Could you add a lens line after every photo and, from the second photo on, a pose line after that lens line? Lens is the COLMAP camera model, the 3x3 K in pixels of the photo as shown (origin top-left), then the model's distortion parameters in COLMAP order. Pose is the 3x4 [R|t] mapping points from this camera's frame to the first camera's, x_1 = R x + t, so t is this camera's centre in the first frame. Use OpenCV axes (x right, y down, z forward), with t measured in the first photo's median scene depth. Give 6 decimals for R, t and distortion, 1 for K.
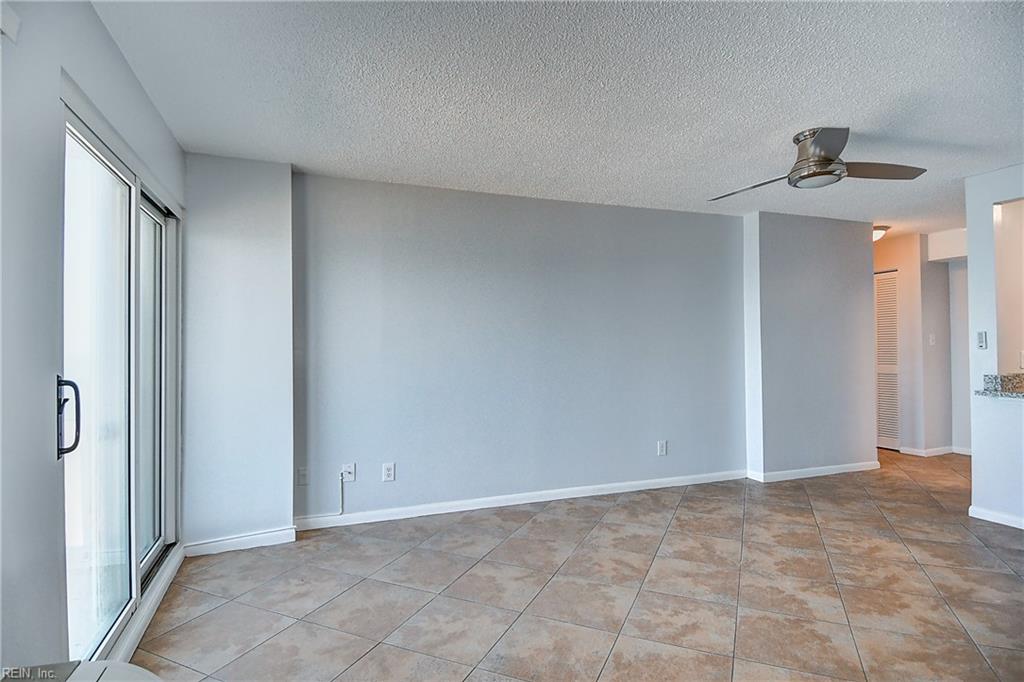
lens RADIAL K [[533.9, 0, 512.0], [0, 533.9, 341.0], [0, 0, 1]] dist [0.042227, -0.043273]
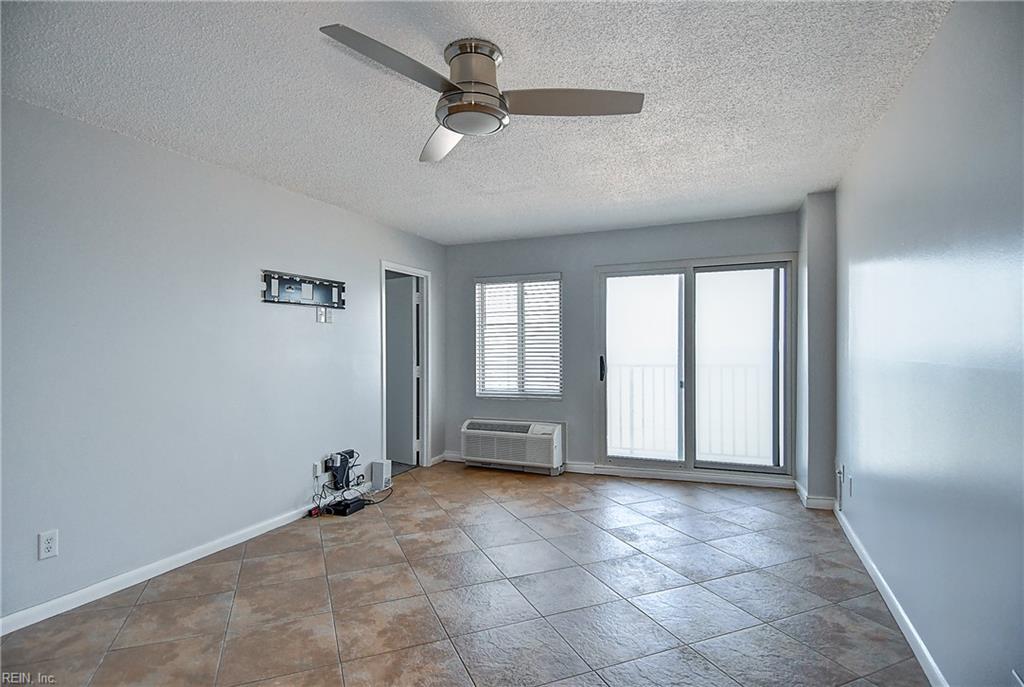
lens RADIAL K [[540.2, 0, 497.2], [0, 540.2, 357.5], [0, 0, 1]] dist [0.073011, -0.000084]
pose [[-0.706248, 0.029679, -0.707342, 0.948127], [0.019765, 0.999558, 0.022205, -0.005956], [0.707689, 0.001702, -0.706522, 1.375574]]
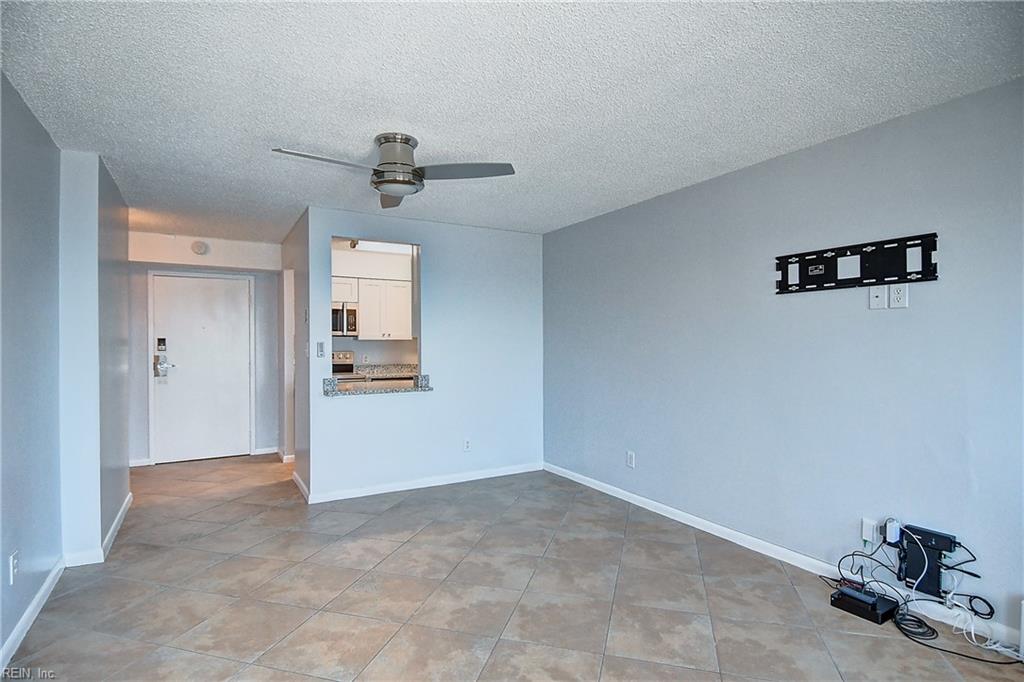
lens RADIAL K [[533.9, 0, 512.0], [0, 533.9, 341.0], [0, 0, 1]] dist [0.042227, -0.043273]
pose [[-0.153377, 0.010779, 0.988109, -0.387565], [-0.003042, 0.999931, -0.011381, -0.007850], [-0.988163, -0.004752, -0.153334, 0.856353]]
